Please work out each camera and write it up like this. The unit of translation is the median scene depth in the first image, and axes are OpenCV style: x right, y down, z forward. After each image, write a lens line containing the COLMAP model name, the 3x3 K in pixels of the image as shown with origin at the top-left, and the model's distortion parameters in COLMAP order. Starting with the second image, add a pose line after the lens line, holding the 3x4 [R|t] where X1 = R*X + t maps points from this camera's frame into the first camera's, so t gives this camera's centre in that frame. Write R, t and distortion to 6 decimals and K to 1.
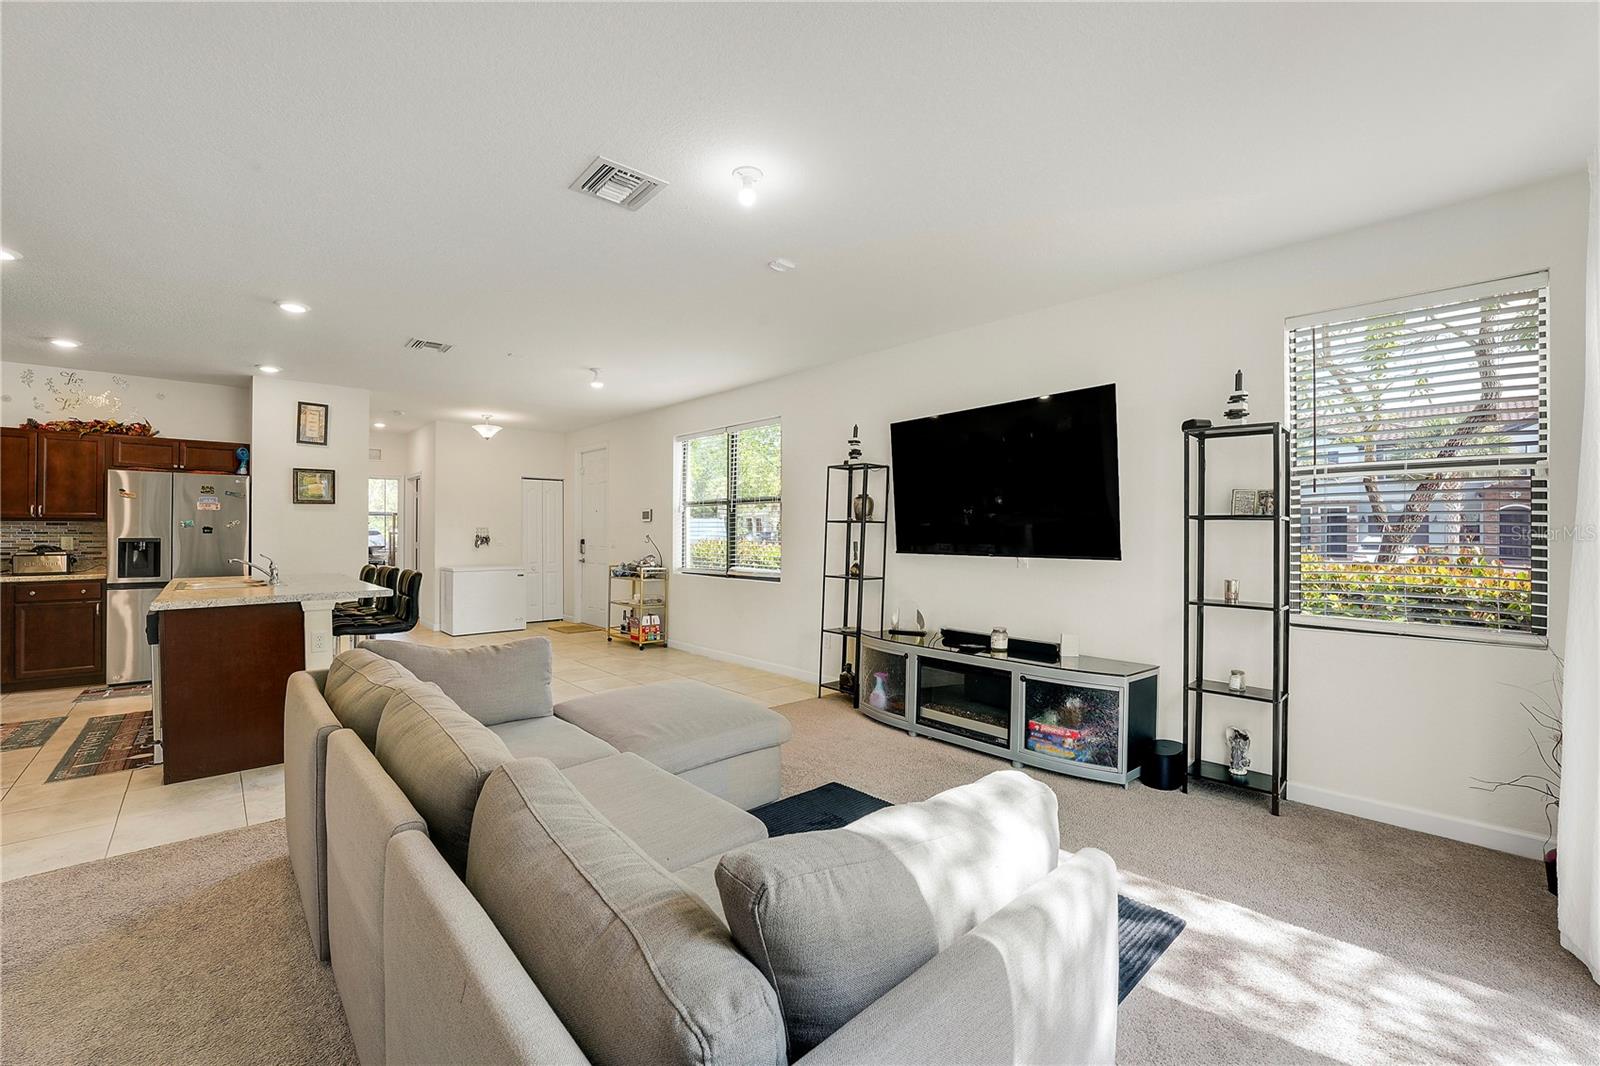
lens RADIAL K [[673.2, 0, 810.4], [0, 673.2, 531.8], [0, 0, 1]] dist [-0.025035, 0.002351]
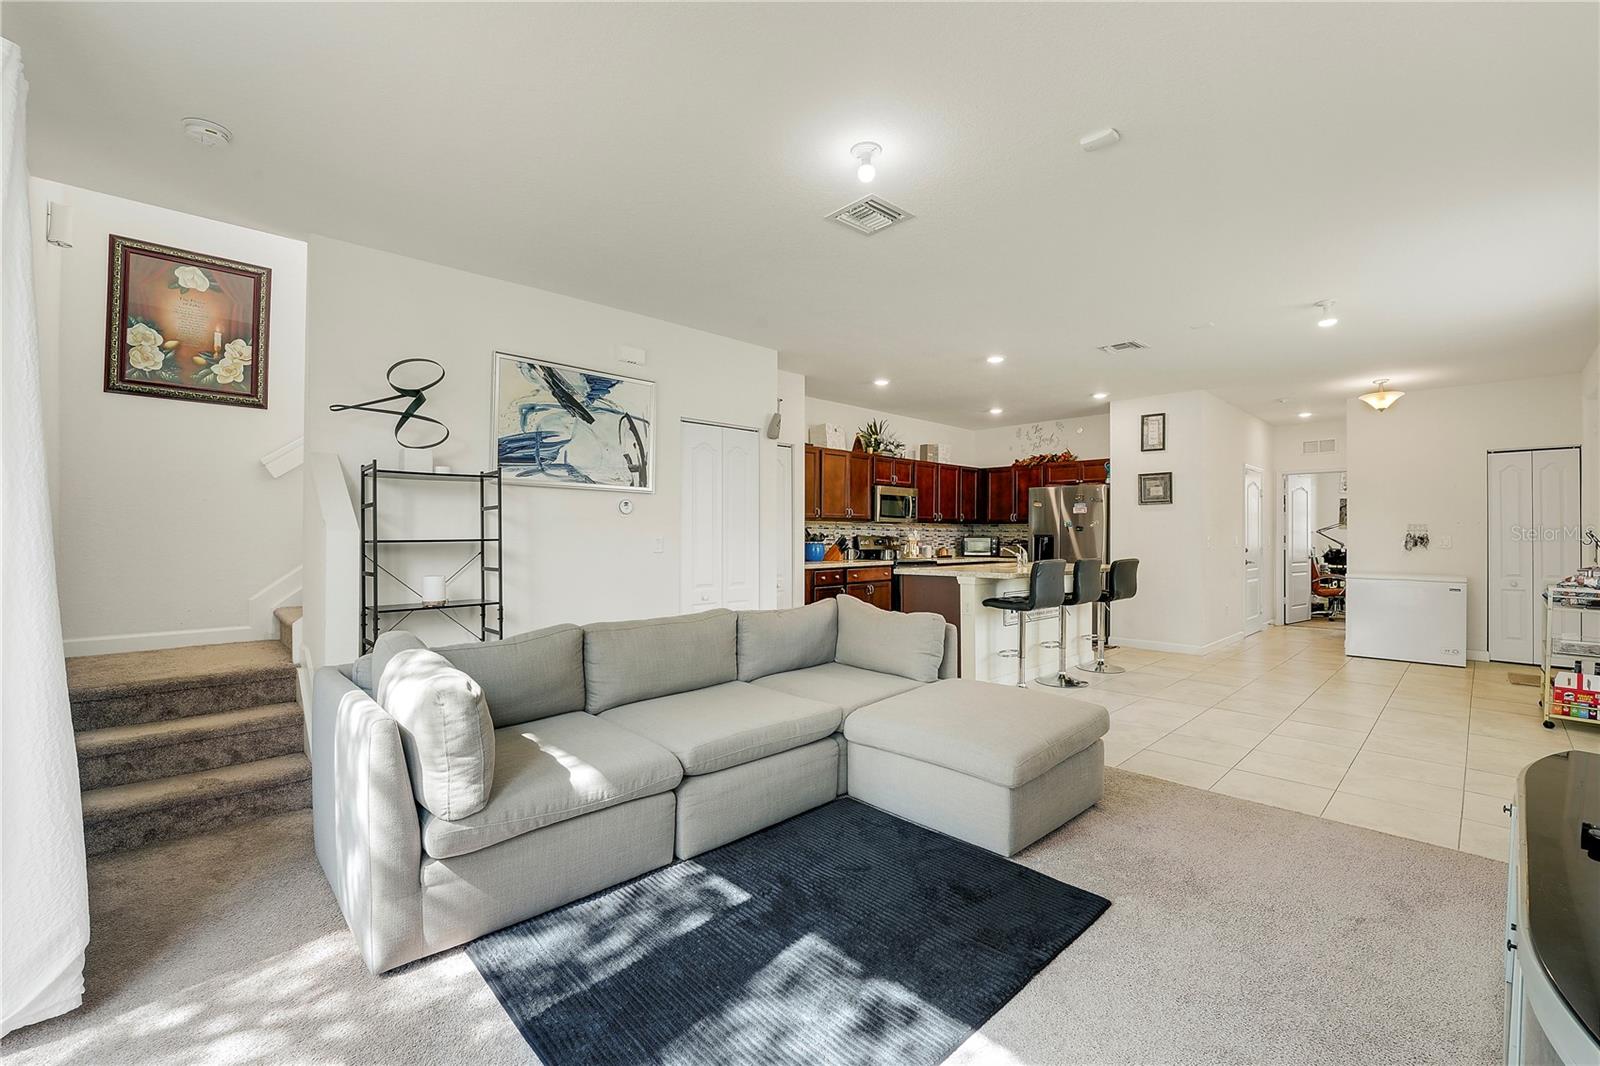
lens RADIAL K [[673.2, 0, 785.8], [0, 673.2, 531.9], [0, 0, 1]] dist [-0.025035, 0.002351]
pose [[0.008478, -0.008461, -0.999928, 0.450673], [-0.002088, 0.999962, -0.008478, 0.018655], [0.999962, 0.002159, 0.008460, 0.454574]]
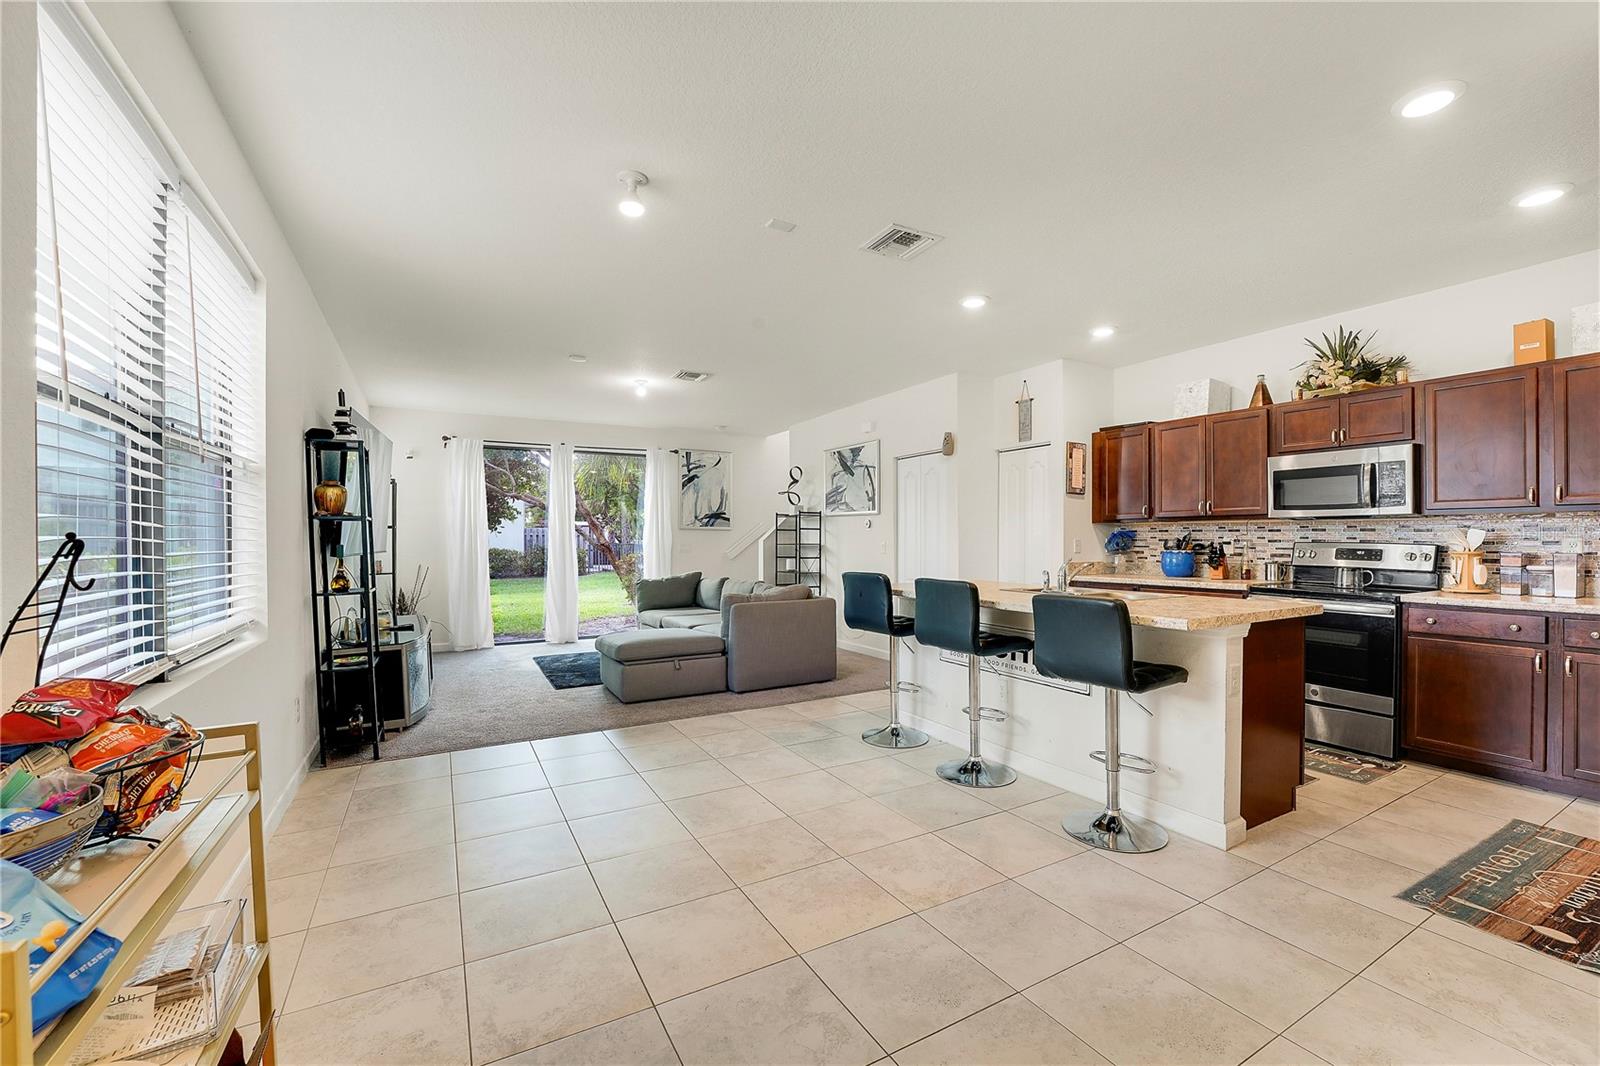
lens RADIAL K [[649.0, 0, 798.3], [0, 649.0, 532.4], [0, 0, 1]] dist [-0.033902, 0.004913]
pose [[-0.973589, 0.005078, 0.228250, -0.595265], [0.003452, 0.999966, -0.007523, 0.005936], [-0.228280, -0.006536, -0.973574, 1.597186]]
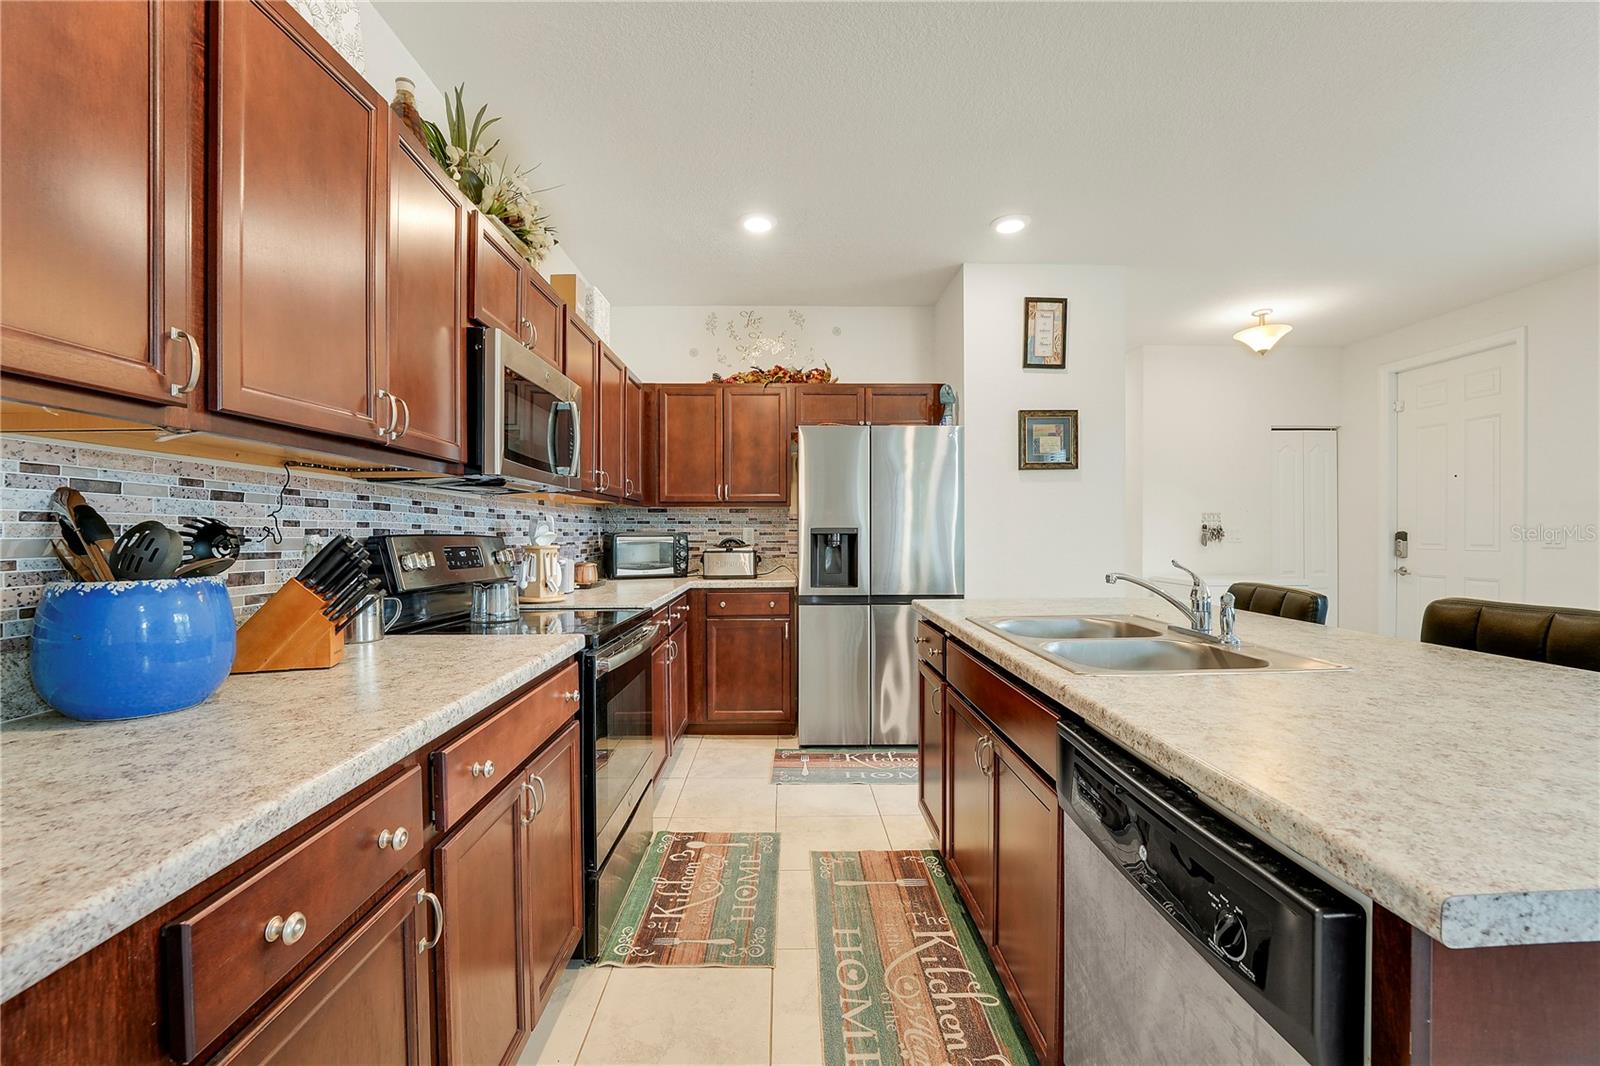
lens RADIAL K [[673.2, 0, 808.4], [0, 673.2, 548.2], [0, 0, 1]] dist [-0.025035, 0.002351]
pose [[0.758574, 0.010099, -0.651509, -0.635150], [0.007253, 0.999687, 0.023941, 0.014887], [0.651547, -0.022886, 0.758263, 0.498720]]
